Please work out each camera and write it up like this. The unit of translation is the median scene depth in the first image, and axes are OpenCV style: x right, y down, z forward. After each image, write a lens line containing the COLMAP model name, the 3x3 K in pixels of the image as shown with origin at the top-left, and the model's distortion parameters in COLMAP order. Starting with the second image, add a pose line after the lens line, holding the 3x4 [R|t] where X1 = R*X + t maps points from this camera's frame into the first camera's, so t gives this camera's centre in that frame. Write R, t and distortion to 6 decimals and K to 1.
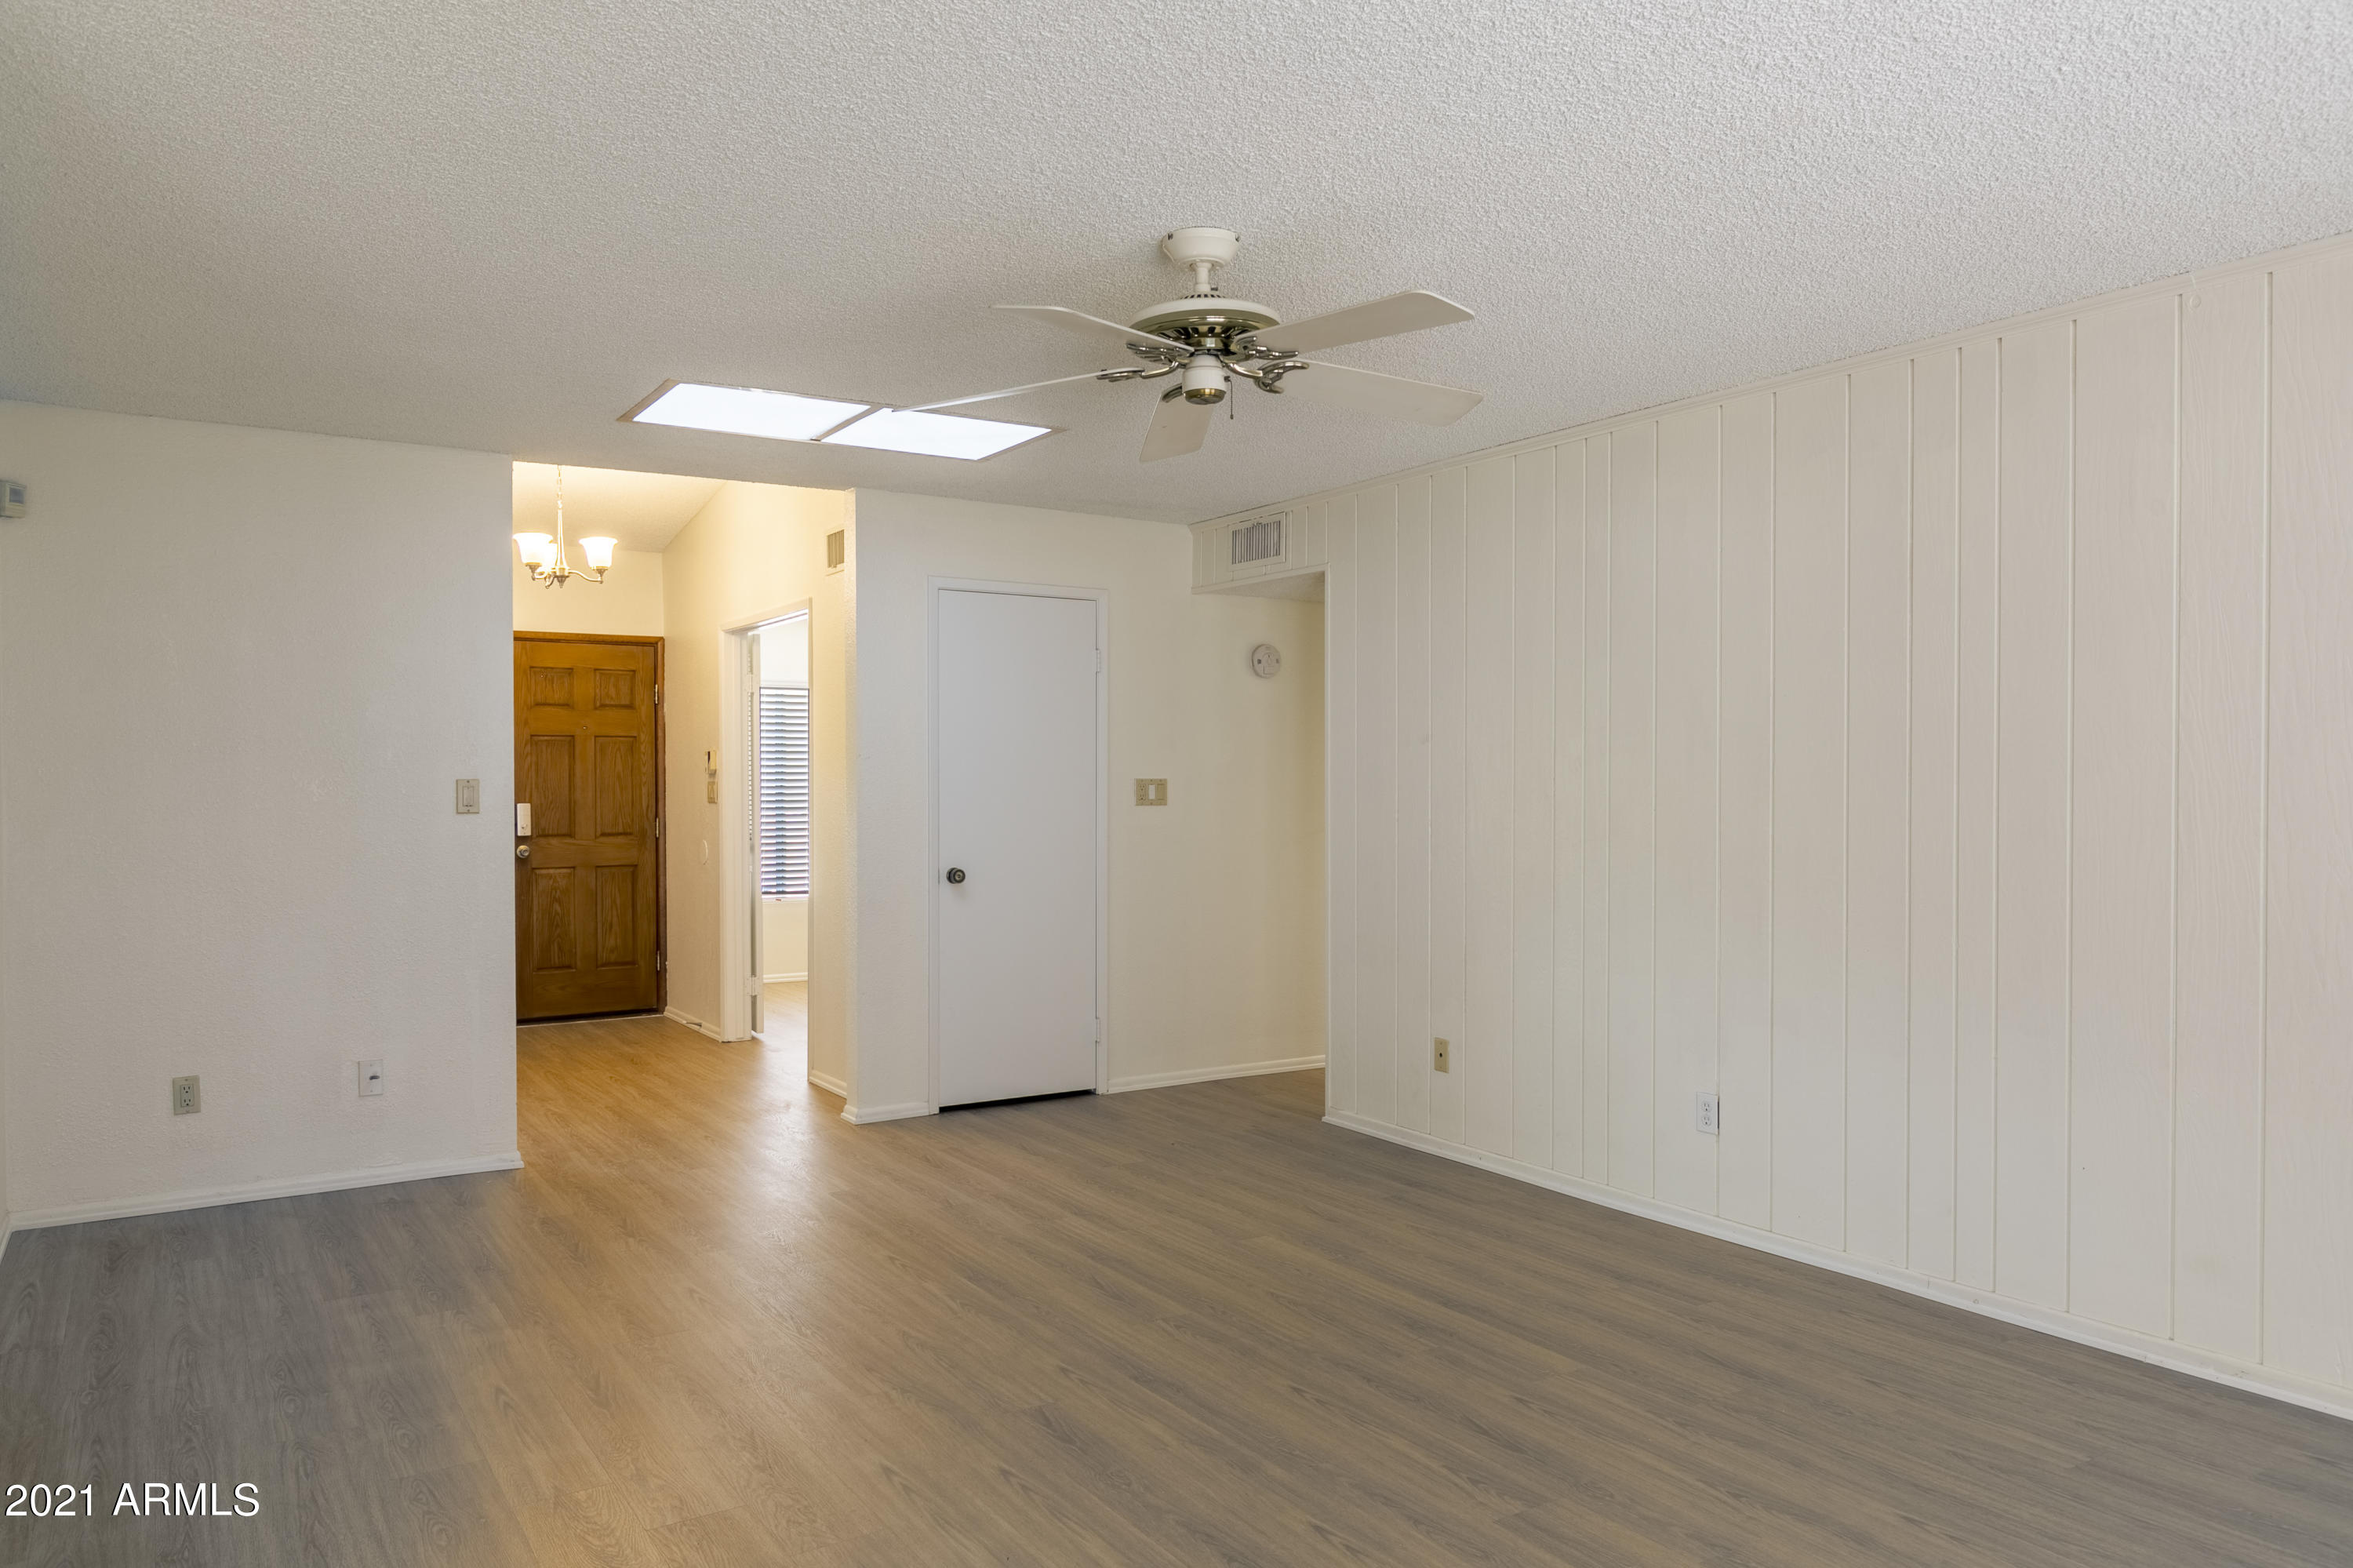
lens RADIAL K [[1605.8, 0, 1225.8], [0, 1605.8, 768.4], [0, 0, 1]] dist [0.003362, -0.001669]
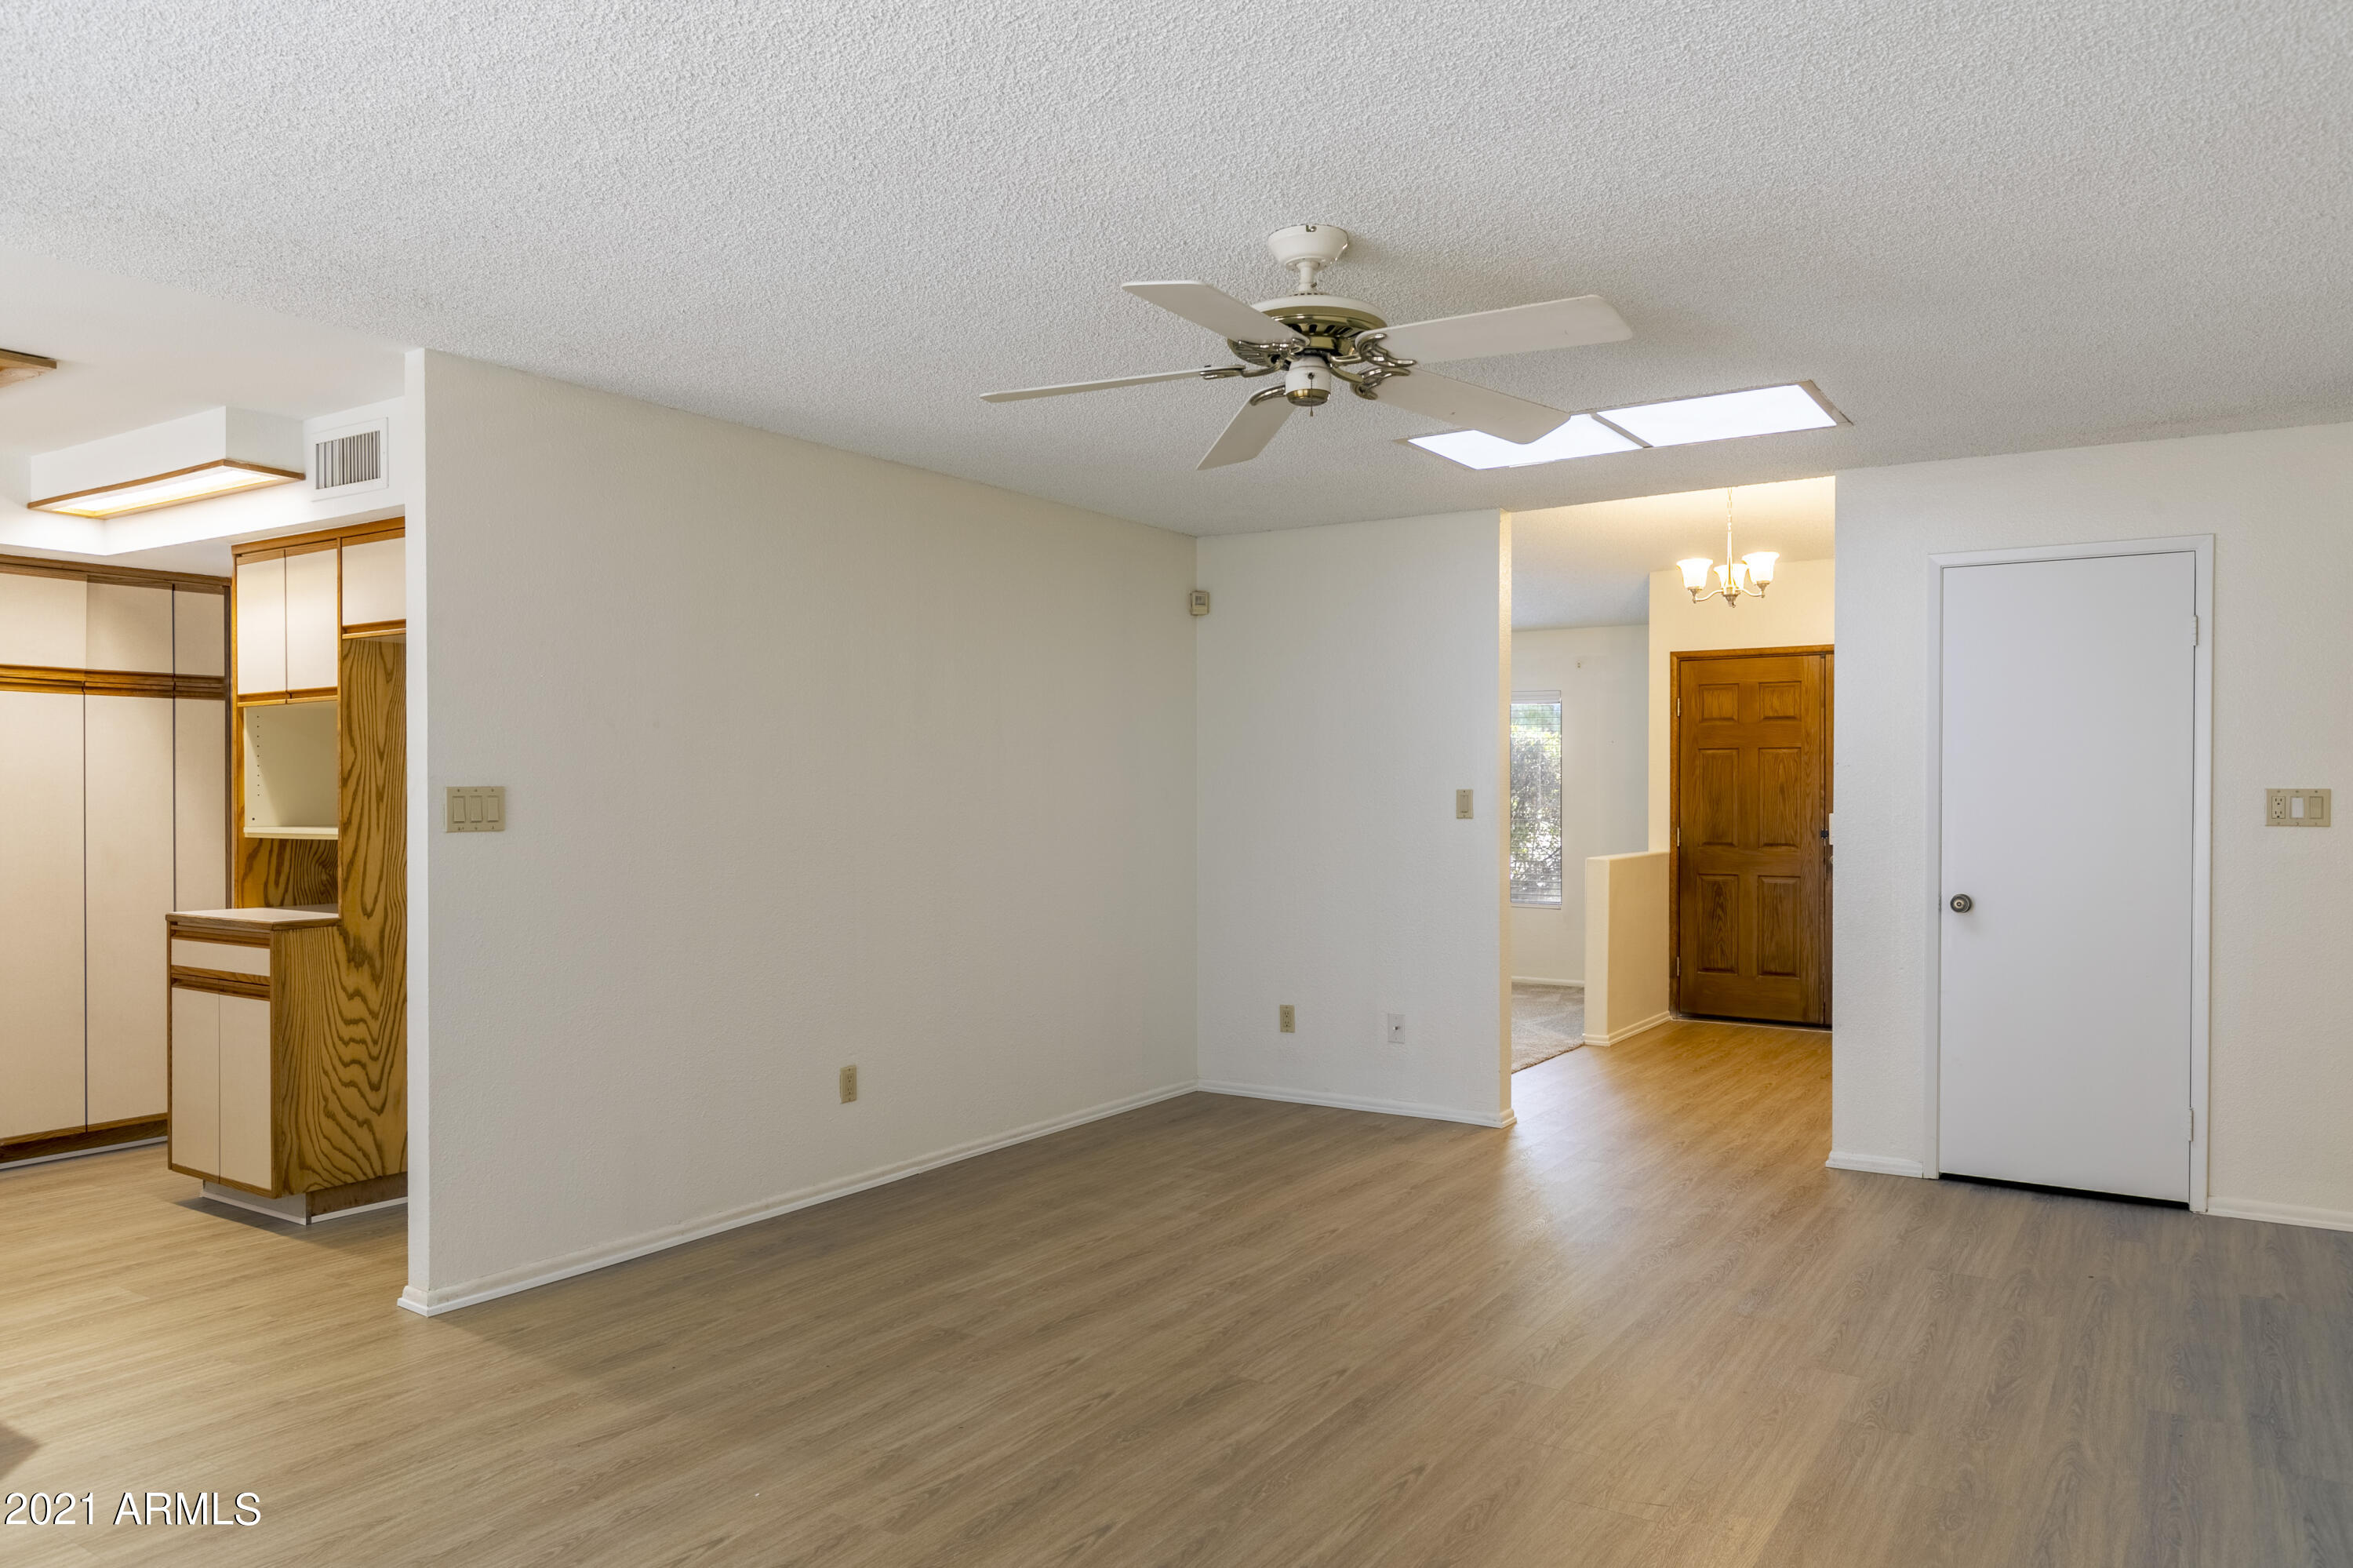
lens RADIAL K [[1605.8, 0, 1177.3], [0, 1605.8, 782.3], [0, 0, 1]] dist [0.003362, -0.001669]
pose [[0.389380, -0.003944, -0.921069, 0.432502], [0.006461, 0.999978, -0.001551, 0.001281], [0.921055, -0.005348, 0.389397, 0.277028]]
